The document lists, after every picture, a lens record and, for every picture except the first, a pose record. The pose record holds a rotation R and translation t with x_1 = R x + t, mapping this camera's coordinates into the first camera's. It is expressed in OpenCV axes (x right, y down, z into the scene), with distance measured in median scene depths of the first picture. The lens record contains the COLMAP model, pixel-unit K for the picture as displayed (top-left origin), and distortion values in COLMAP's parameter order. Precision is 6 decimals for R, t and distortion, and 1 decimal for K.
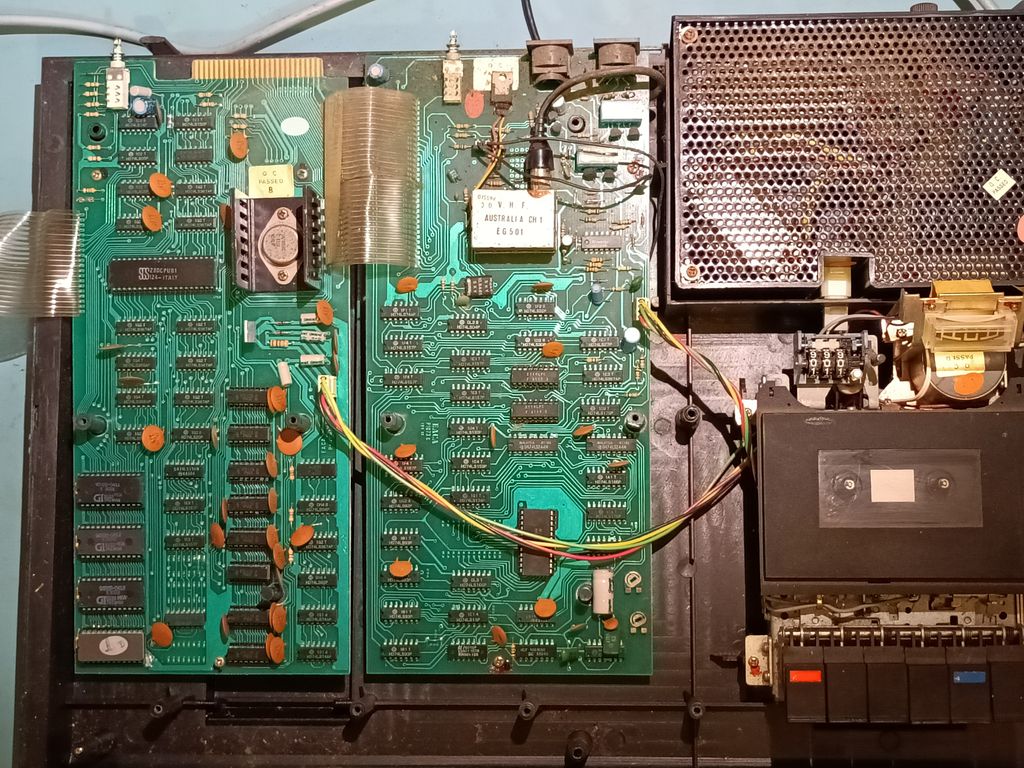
lens RADIAL K [[1518.6, 0, 537.9], [0, 1518.6, 417.2], [0, 0, 1]] dist [0.017264, 0.000000]
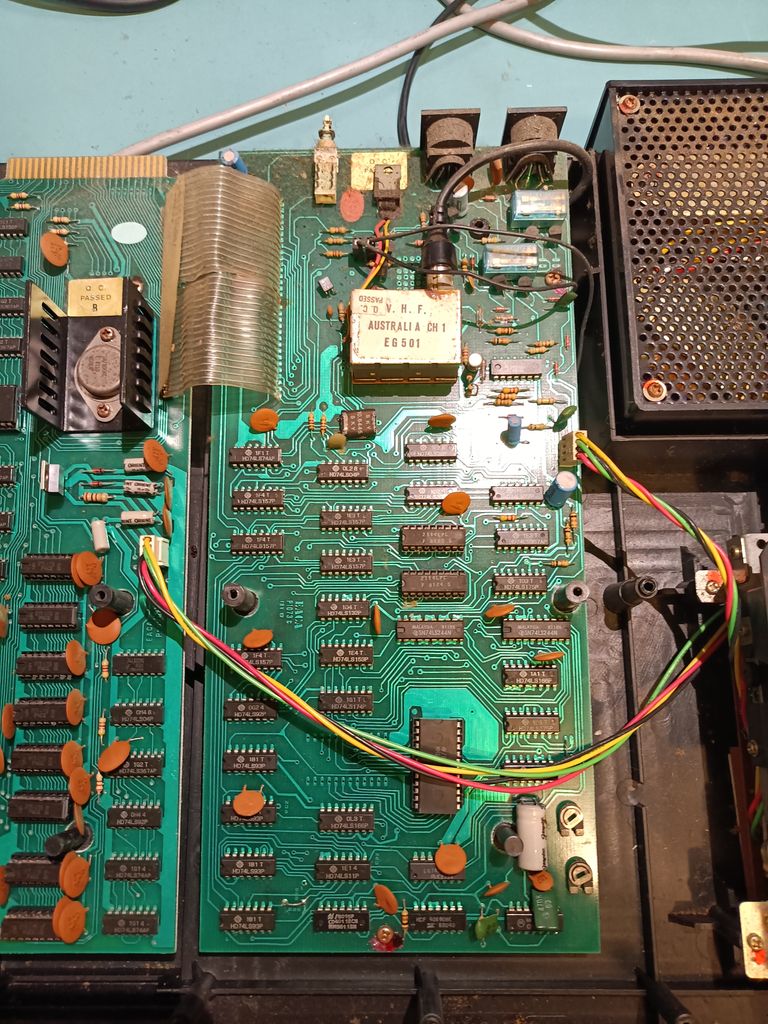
lens RADIAL K [[769.8, 0, 379.6], [0, 769.8, 535.4], [0, 0, 1]] dist [-0.006519, -0.010216]
pose [[0.999021, 0.004440, 0.044018, -0.044514], [0.000529, 0.993682, -0.112233, 0.014334], [-0.044238, 0.112146, 0.992707, 0.613532]]
